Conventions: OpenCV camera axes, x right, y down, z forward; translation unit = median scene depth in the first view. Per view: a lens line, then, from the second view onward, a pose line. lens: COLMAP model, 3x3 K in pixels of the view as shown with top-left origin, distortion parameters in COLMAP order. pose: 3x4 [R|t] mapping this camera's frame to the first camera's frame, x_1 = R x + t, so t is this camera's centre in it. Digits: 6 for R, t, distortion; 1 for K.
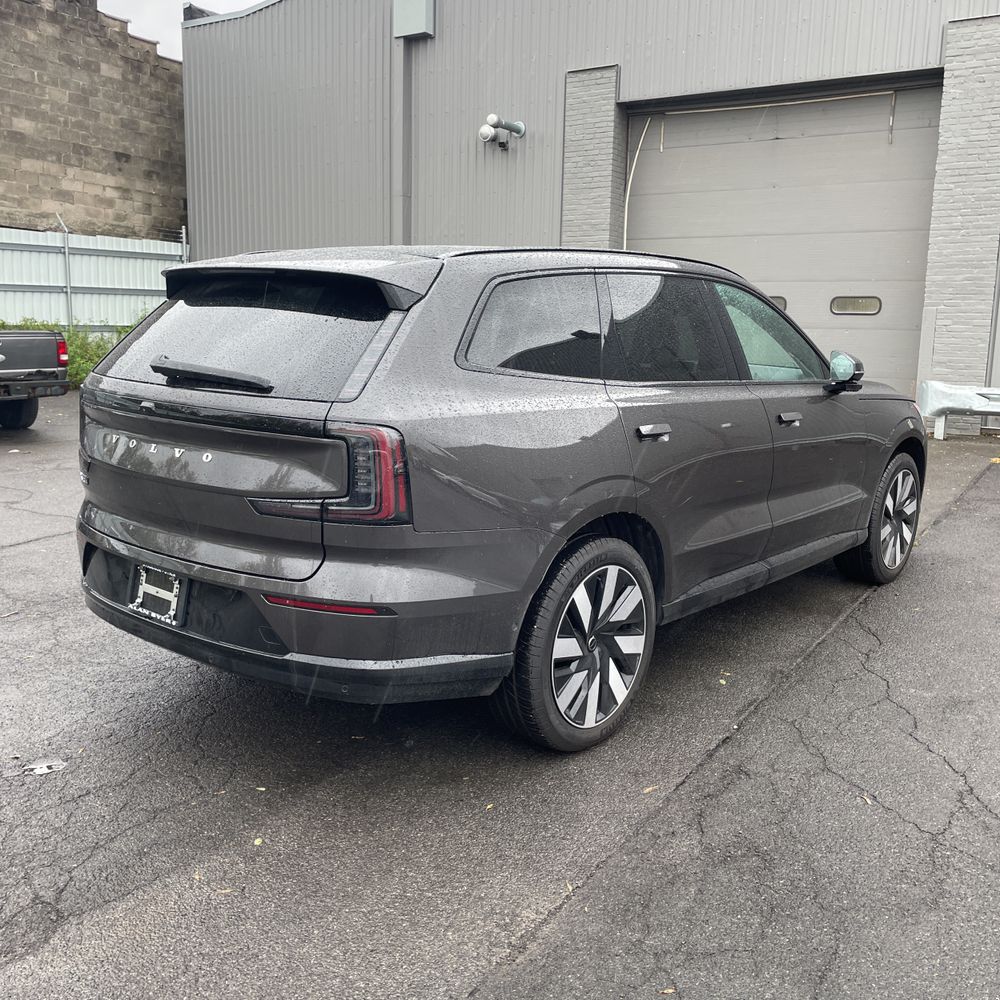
lens RADIAL K [[1006.1, 0, 515.0], [0, 1006.1, 488.4], [0, 0, 1]] dist [0.093173, -0.125940]
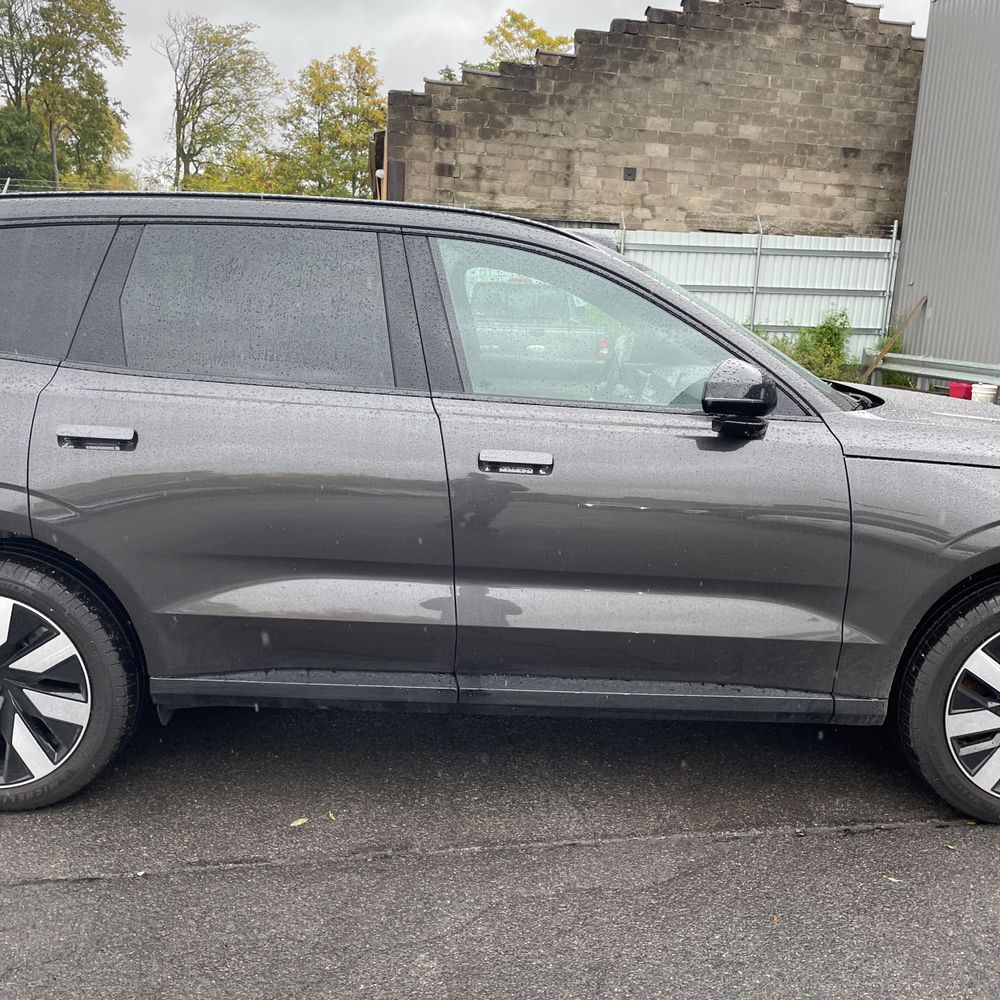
lens RADIAL K [[1005.6, 0, 514.6], [0, 1005.6, 504.0], [0, 0, 1]] dist [0.083215, -0.112515]
pose [[0.652244, 0.157234, -0.741522, 0.223444], [-0.151826, 0.985525, 0.075427, -0.027324], [0.742648, 0.063385, 0.666675, 0.184039]]
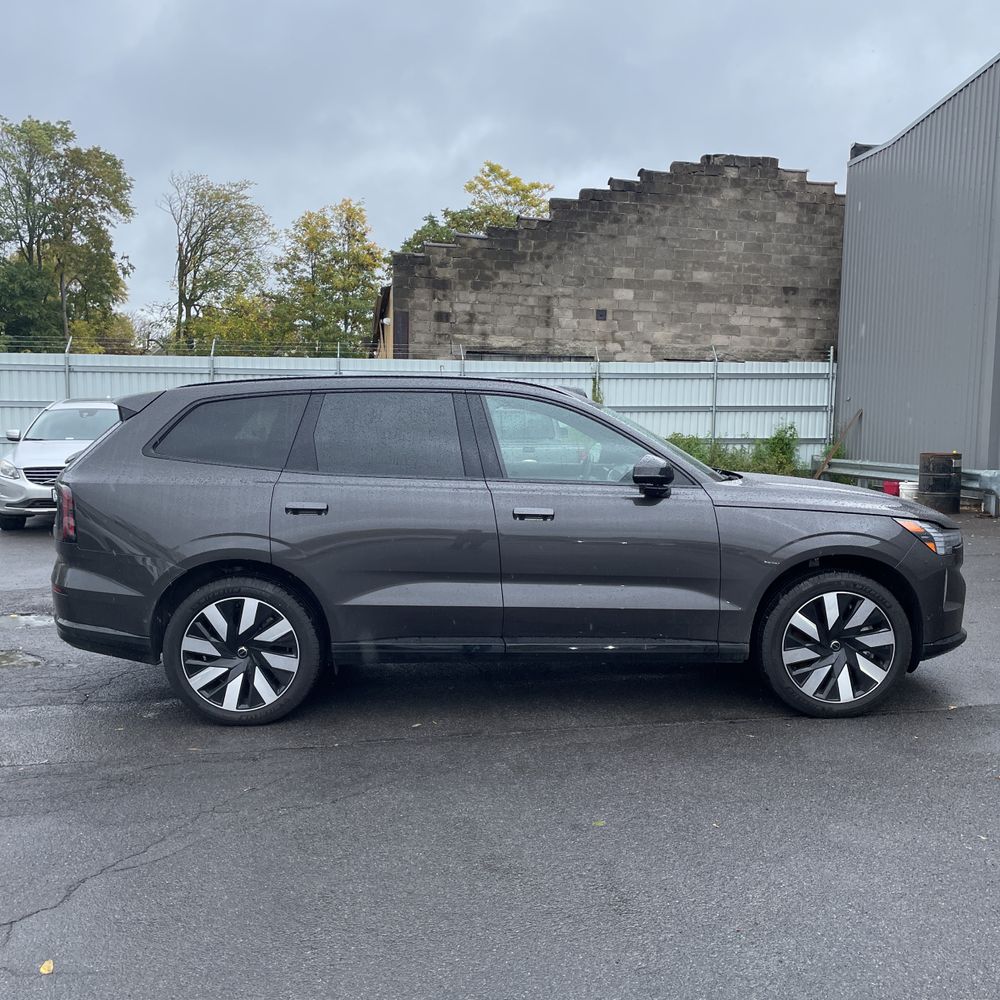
lens RADIAL K [[1004.7, 0, 510.5], [0, 1004.7, 508.6], [0, 0, 1]] dist [0.099184, -0.134324]
pose [[0.661216, 0.049532, -0.748559, 0.333785], [-0.117924, 0.992276, -0.038505, -0.008683], [0.740870, 0.113733, 0.661949, 0.076542]]
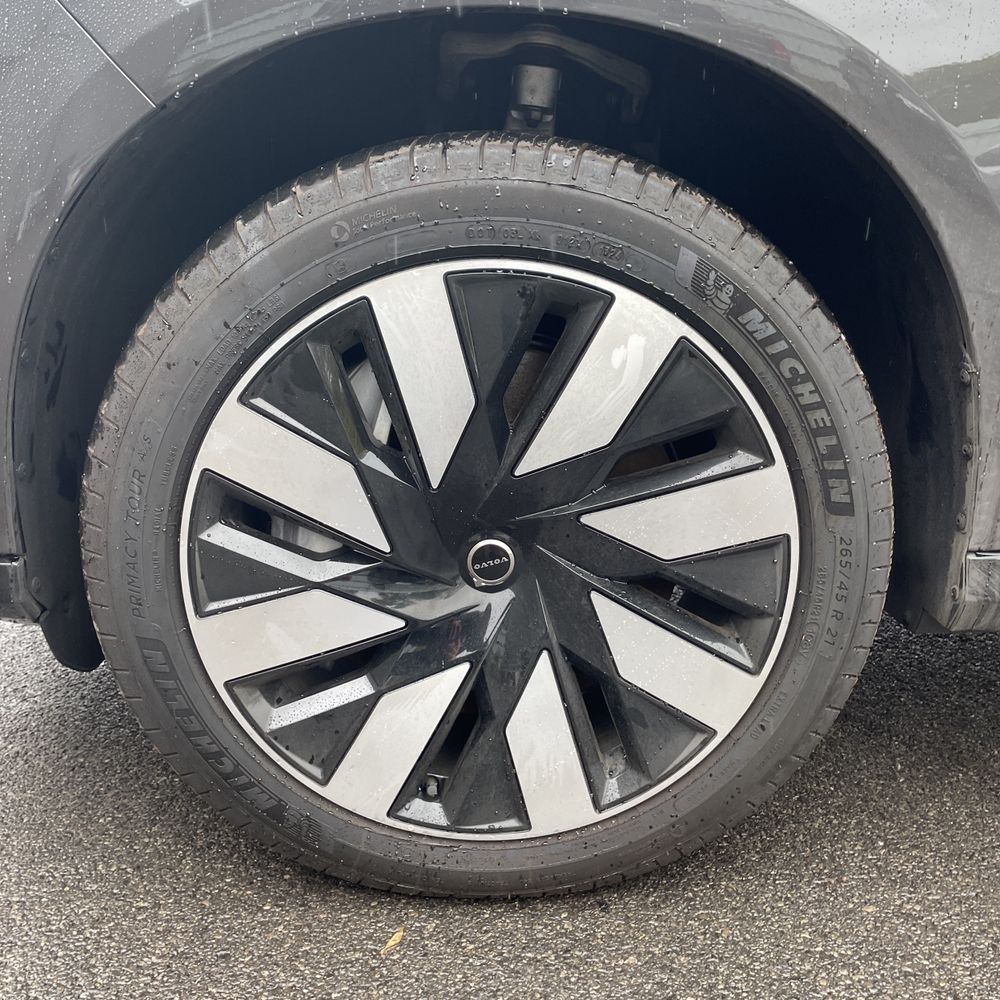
lens RADIAL K [[1050.6, 0, 510.9], [0, 1050.6, 539.7], [0, 0, 1]] dist [0.078361, -0.000947]
pose [[0.653775, 0.183639, -0.734067, 0.199001], [-0.044865, 0.977805, 0.204656, -0.004052], [0.755358, -0.100865, 0.647504, 0.354144]]
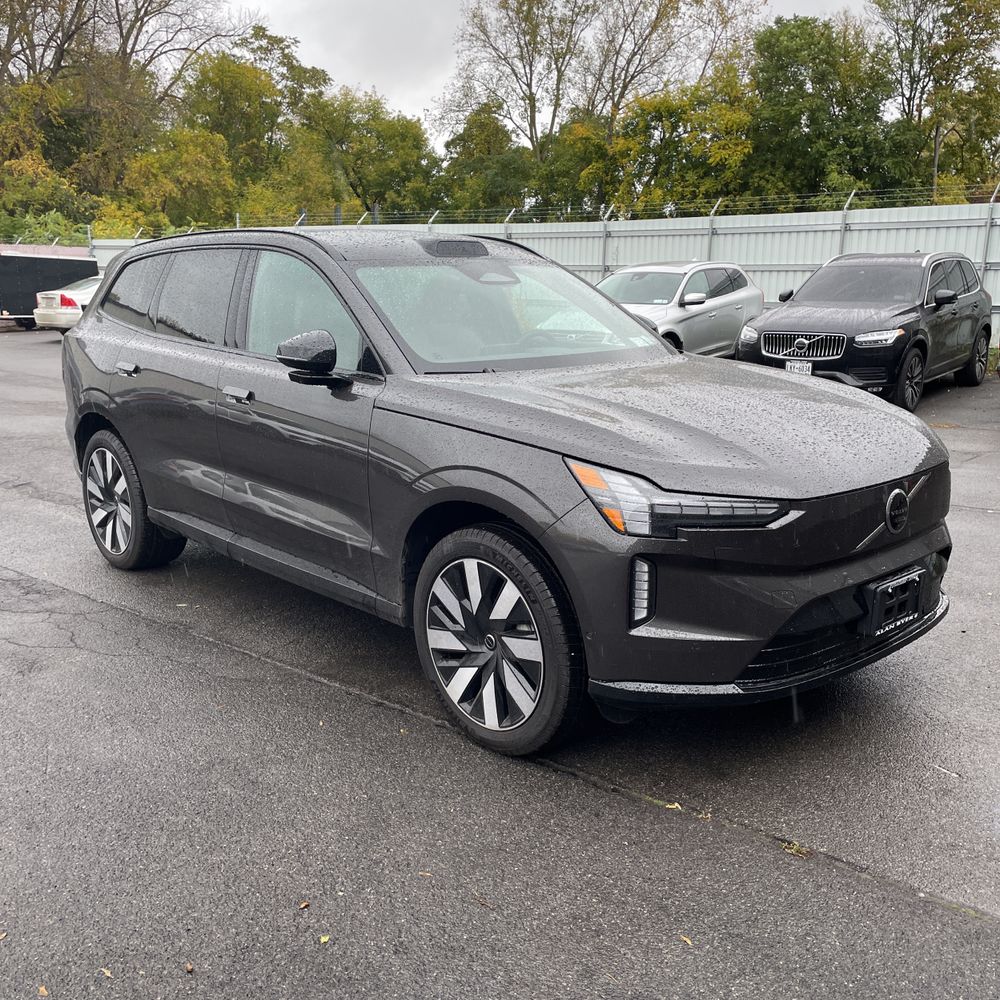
lens RADIAL K [[1004.7, 0, 510.5], [0, 1004.7, 508.6], [0, 0, 1]] dist [0.099184, -0.134324]
pose [[-0.131451, 0.201450, -0.970638, 0.360131], [-0.176356, 0.958764, 0.222869, -0.068076], [0.975510, 0.200474, -0.090504, 0.416755]]
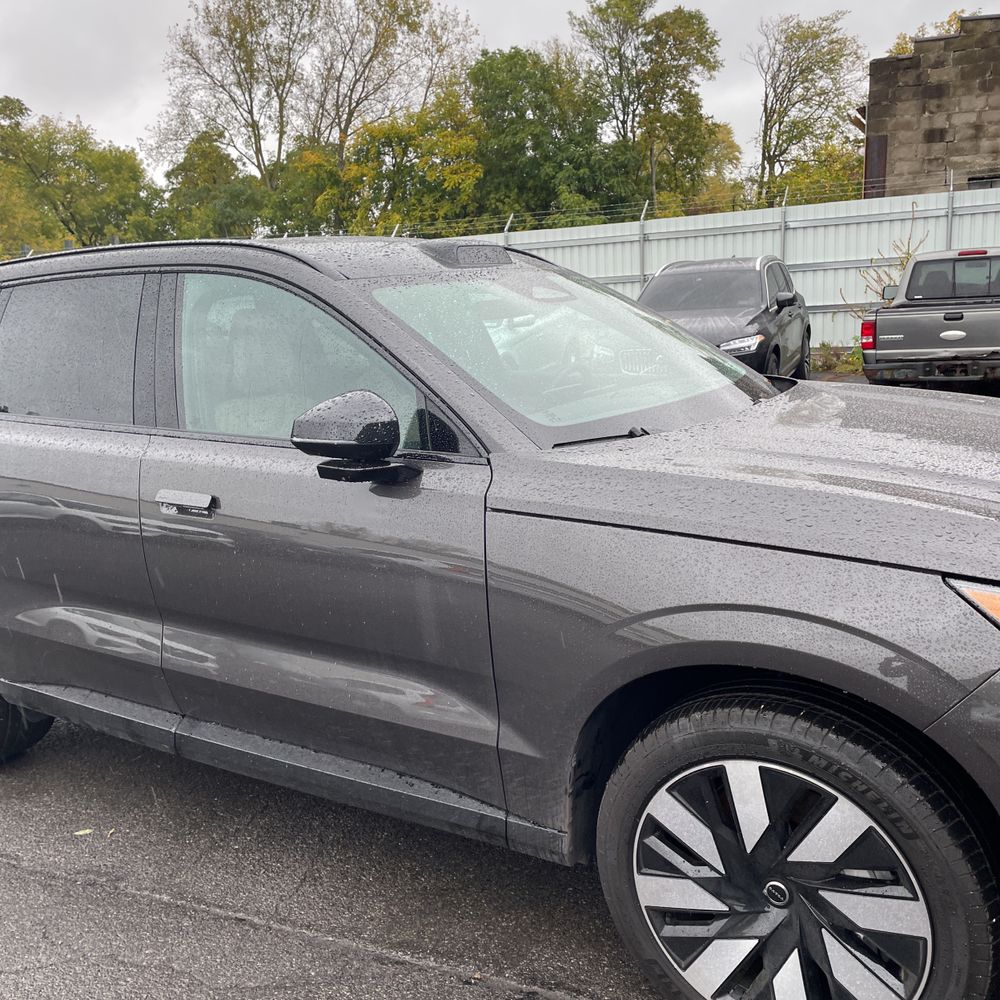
lens RADIAL K [[1005.9, 0, 501.1], [0, 1005.9, 489.3], [0, 0, 1]] dist [0.091057, -0.126813]
pose [[0.118982, 0.160615, -0.979820, 0.266284], [-0.113871, 0.982526, 0.147231, -0.056253], [0.986345, 0.094055, 0.135192, 0.338889]]
